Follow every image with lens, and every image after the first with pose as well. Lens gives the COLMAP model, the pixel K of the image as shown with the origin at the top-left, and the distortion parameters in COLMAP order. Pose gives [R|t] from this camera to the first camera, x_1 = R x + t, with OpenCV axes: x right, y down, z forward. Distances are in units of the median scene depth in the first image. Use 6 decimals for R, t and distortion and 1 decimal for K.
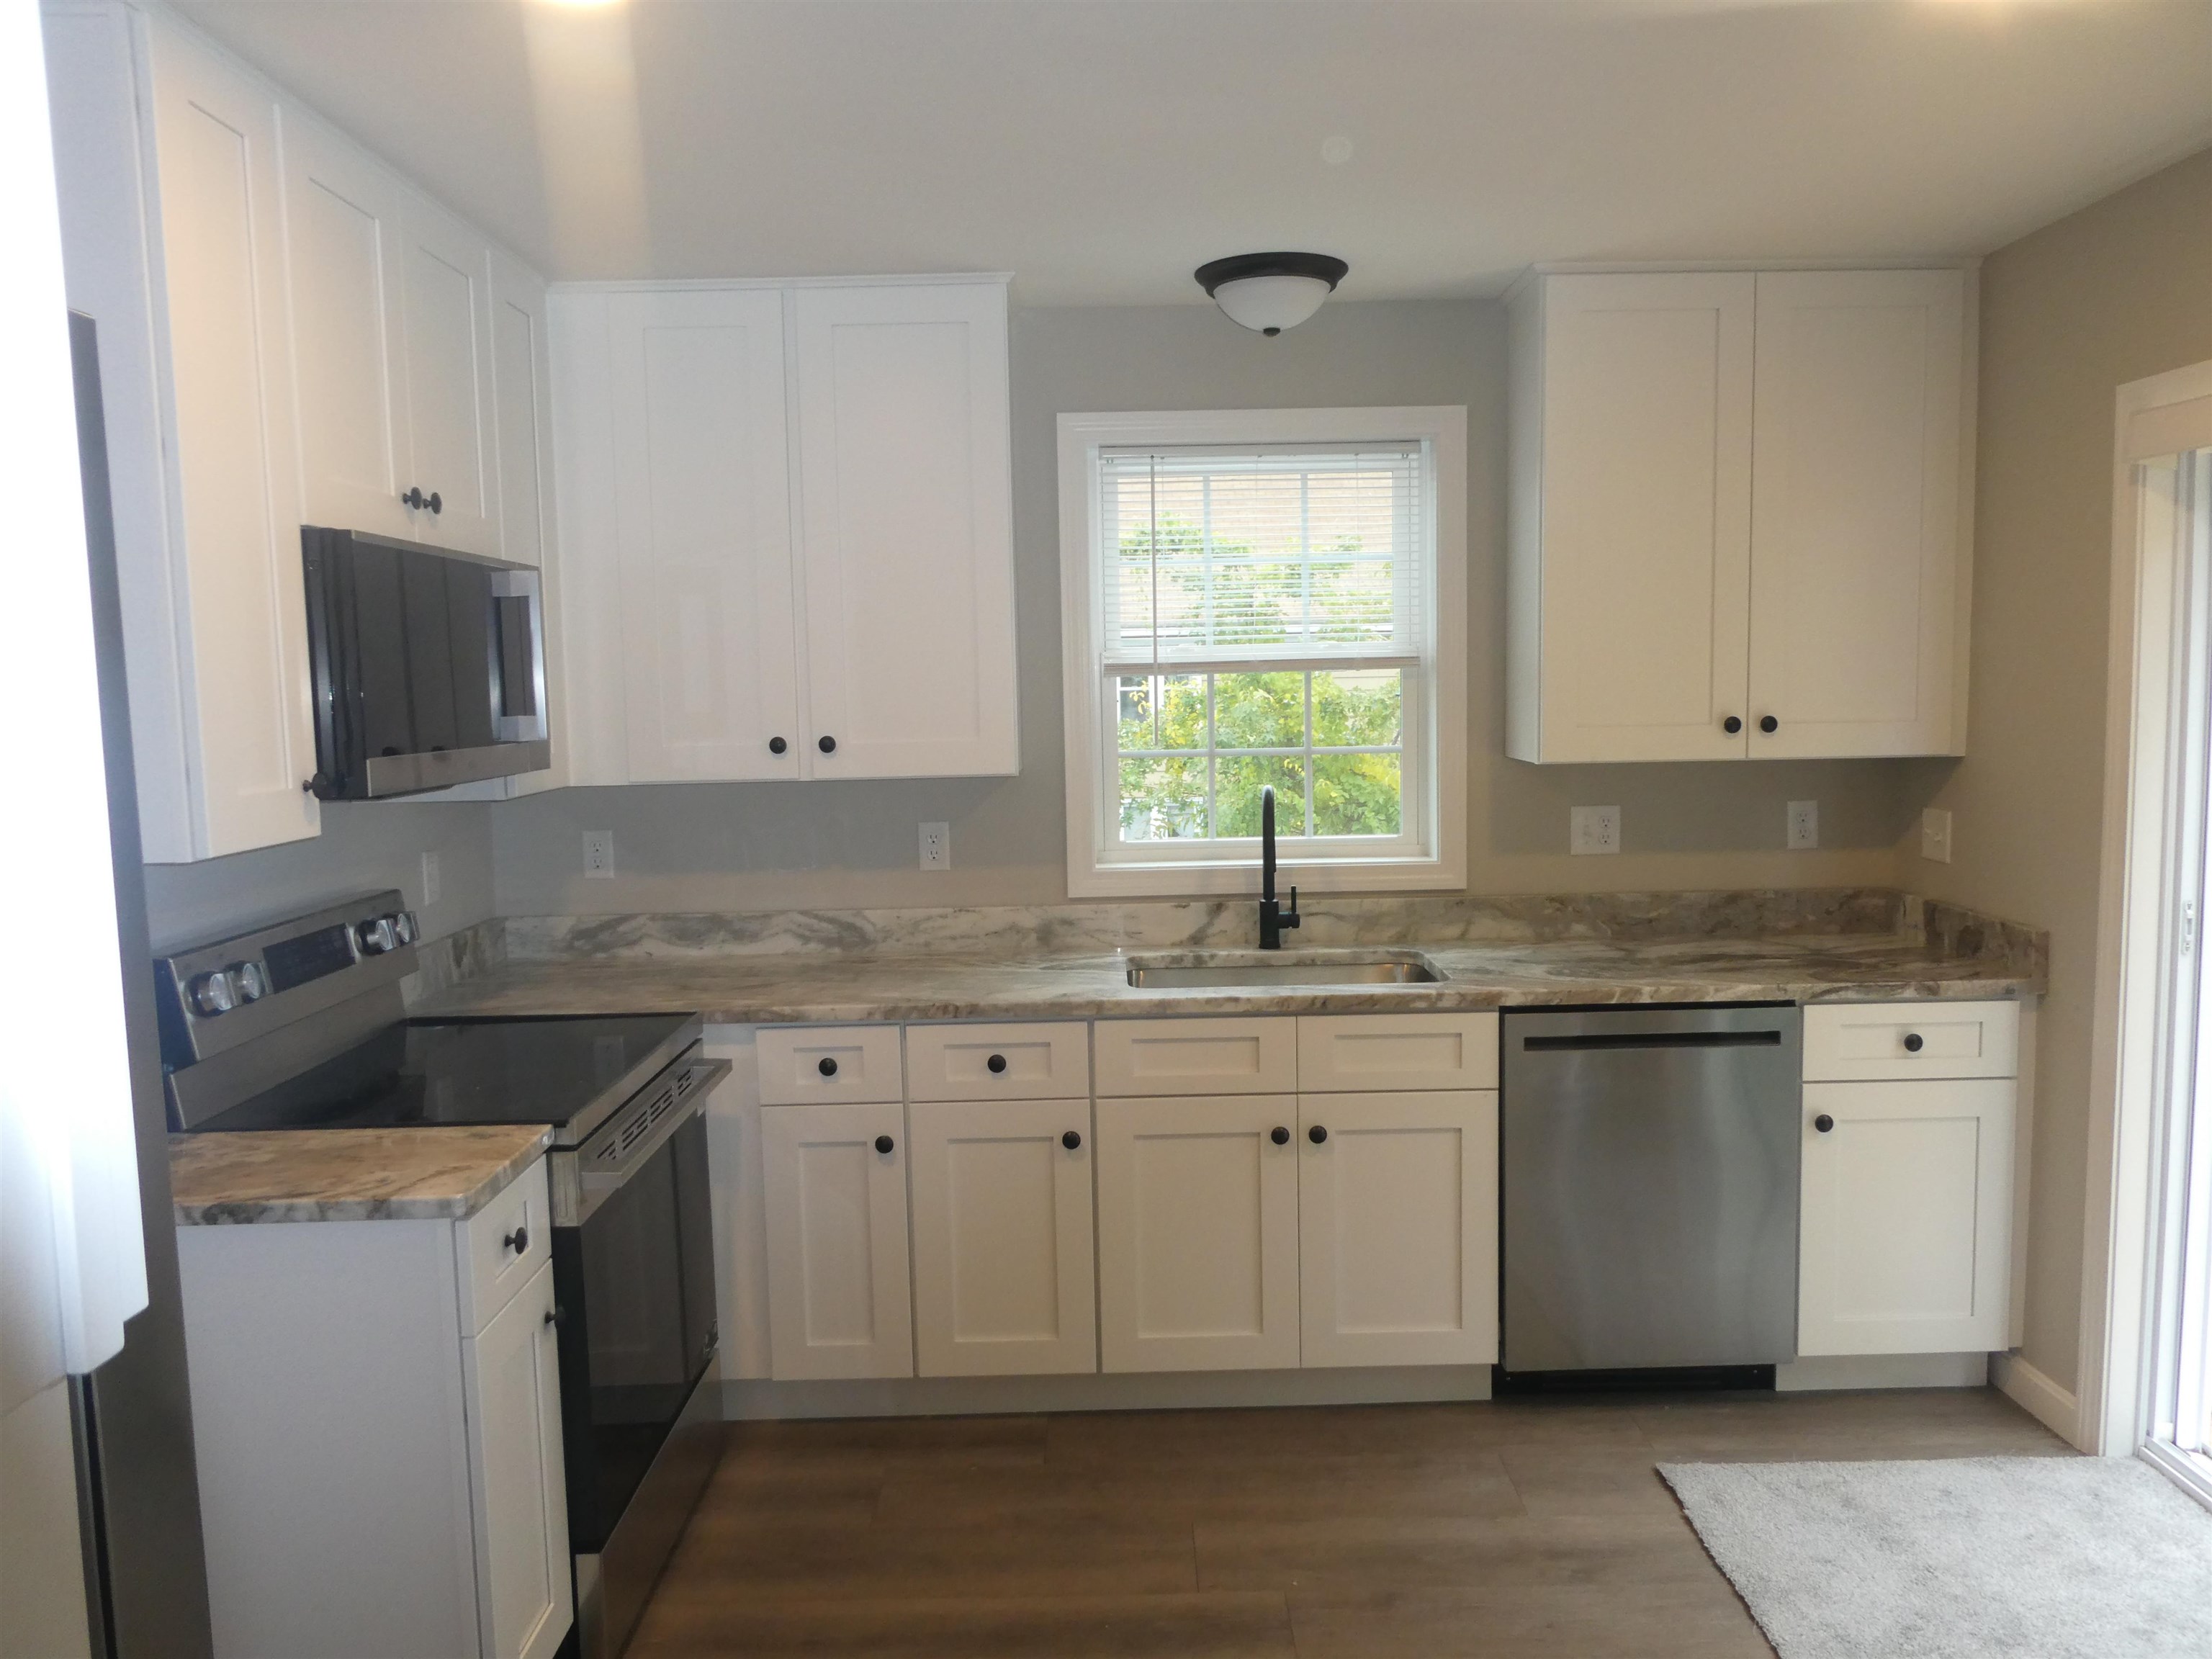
lens RADIAL K [[1579.8, 0, 1106.0], [0, 1579.8, 829.5], [0, 0, 1]] dist [-0.007686, -0.000452]
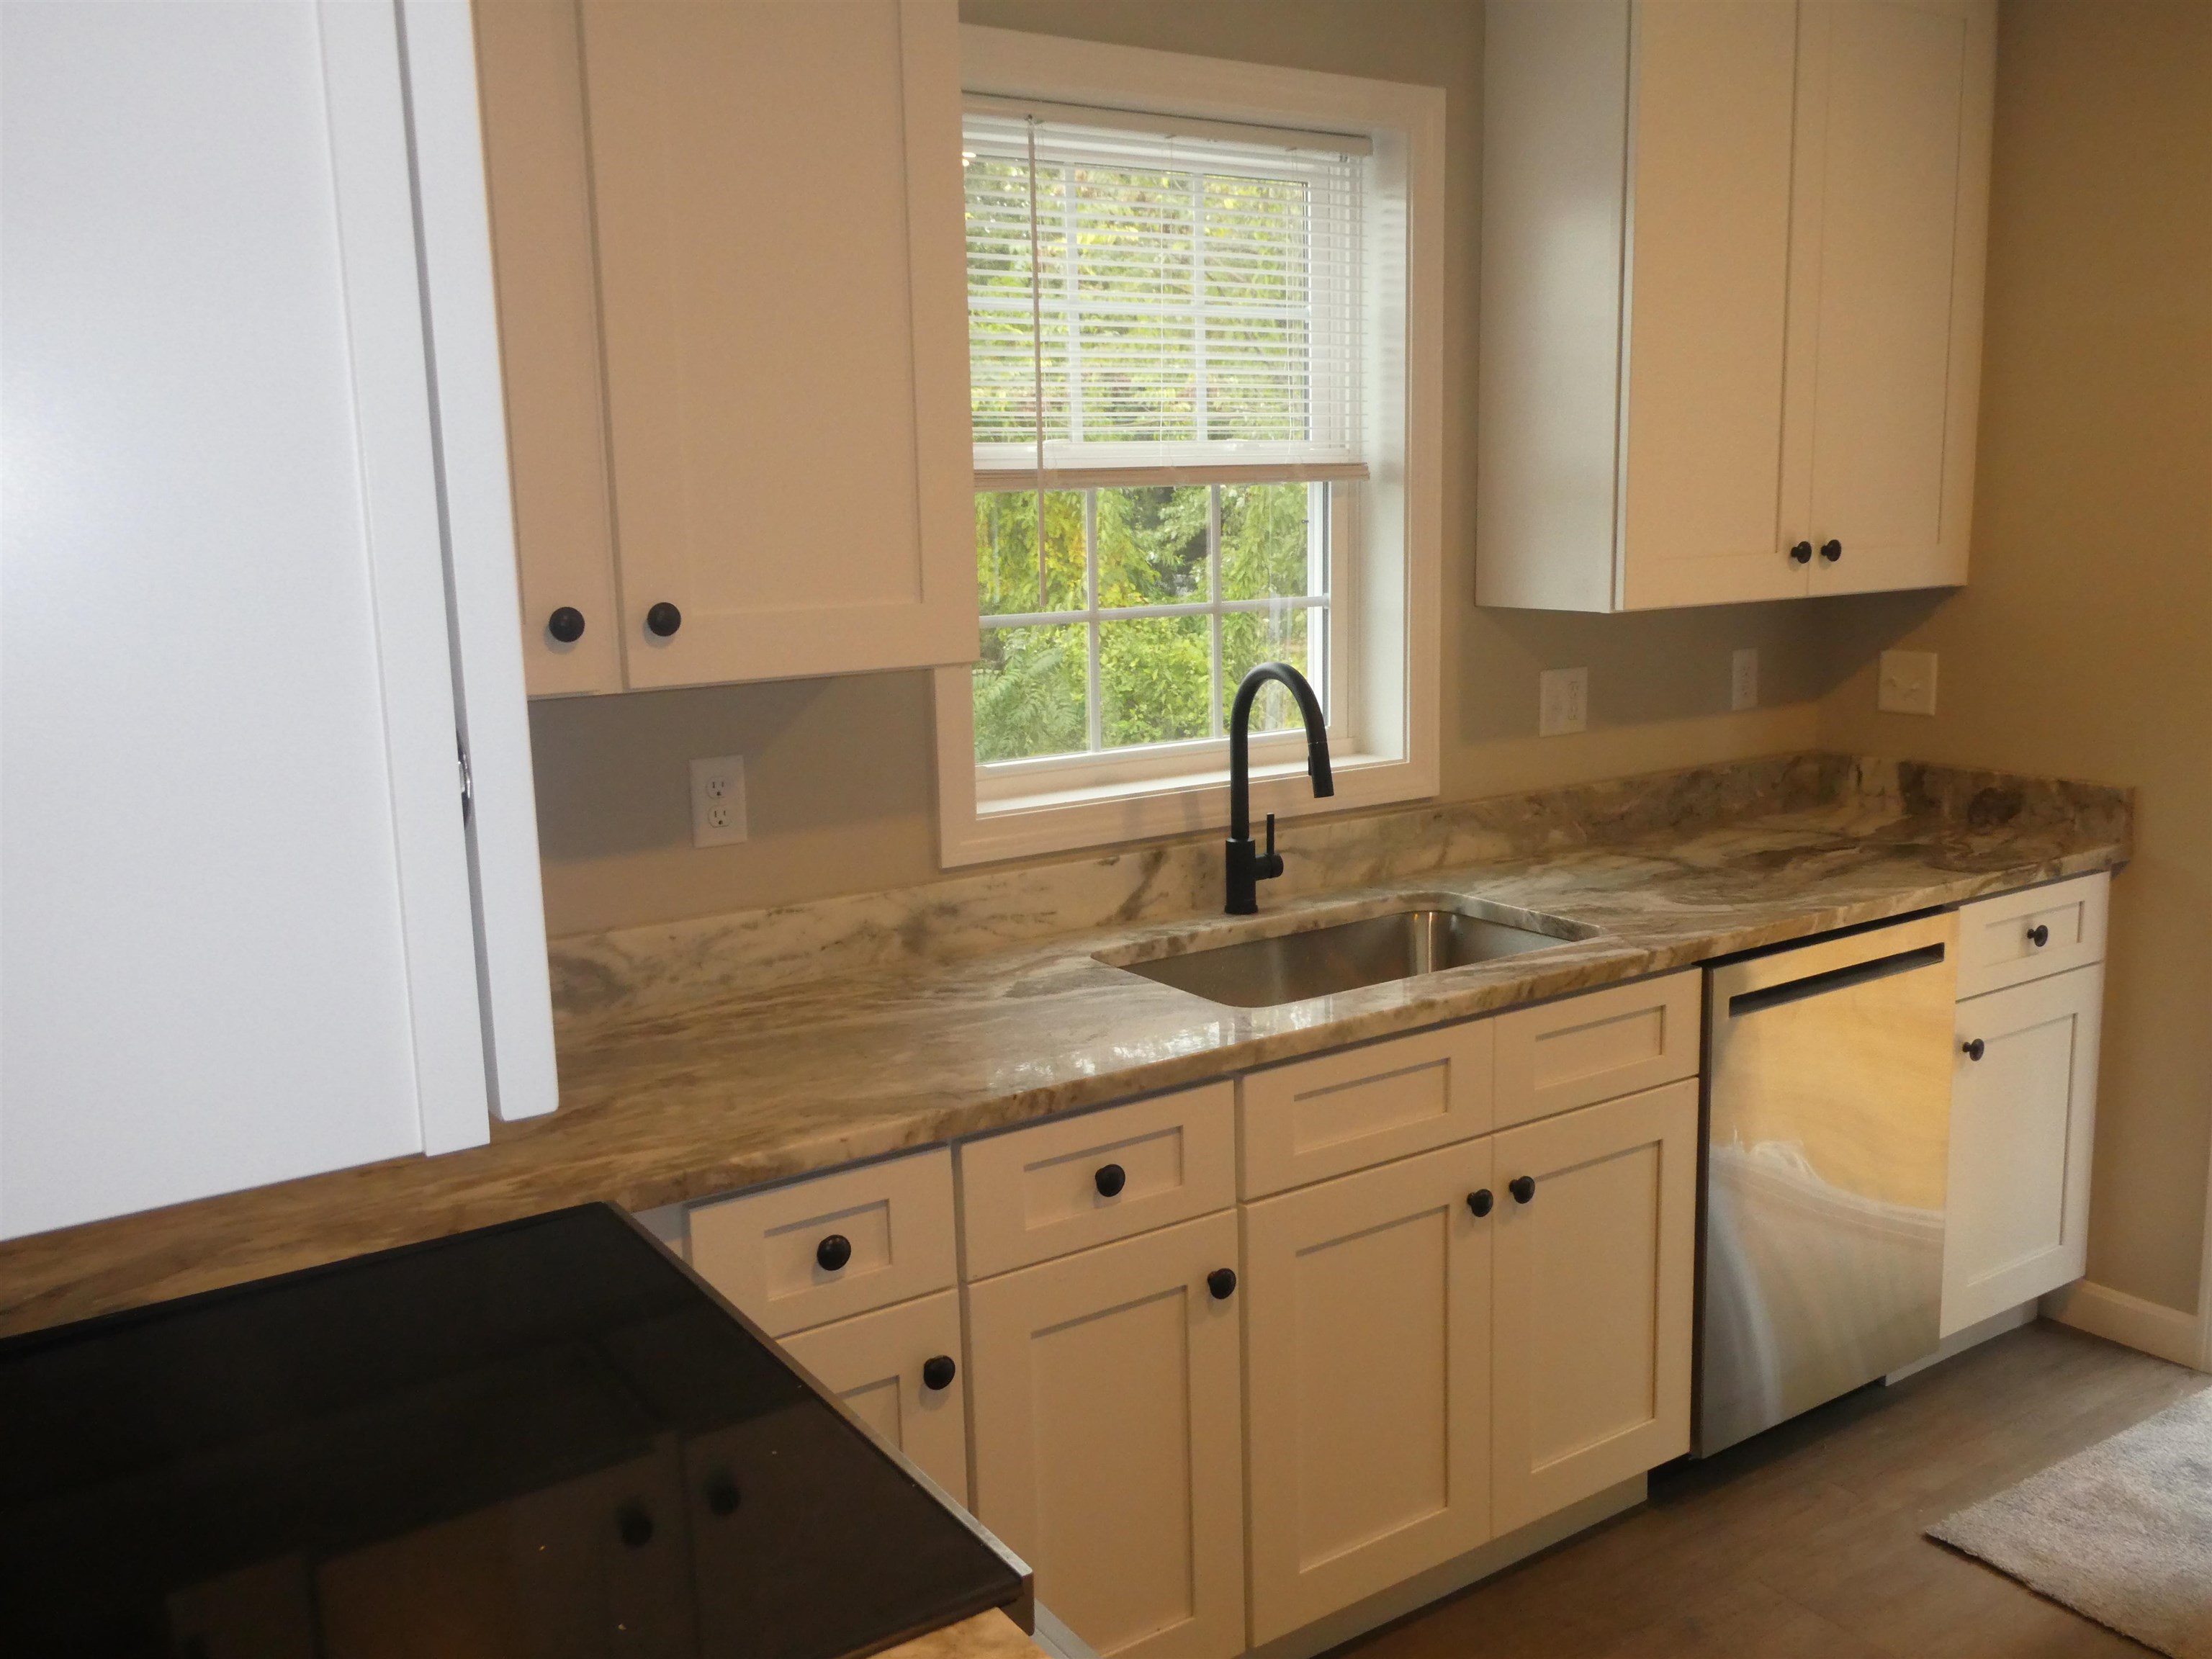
lens RADIAL K [[1875.2, 0, 1106.0], [0, 1875.2, 829.5], [0, 0, 1]] dist [0.031906, -0.073927]
pose [[0.836022, -0.096078, 0.540219, -0.354089], [0.062785, 0.994834, 0.079768, -0.023834], [-0.545092, -0.032770, 0.837736, 0.380248]]
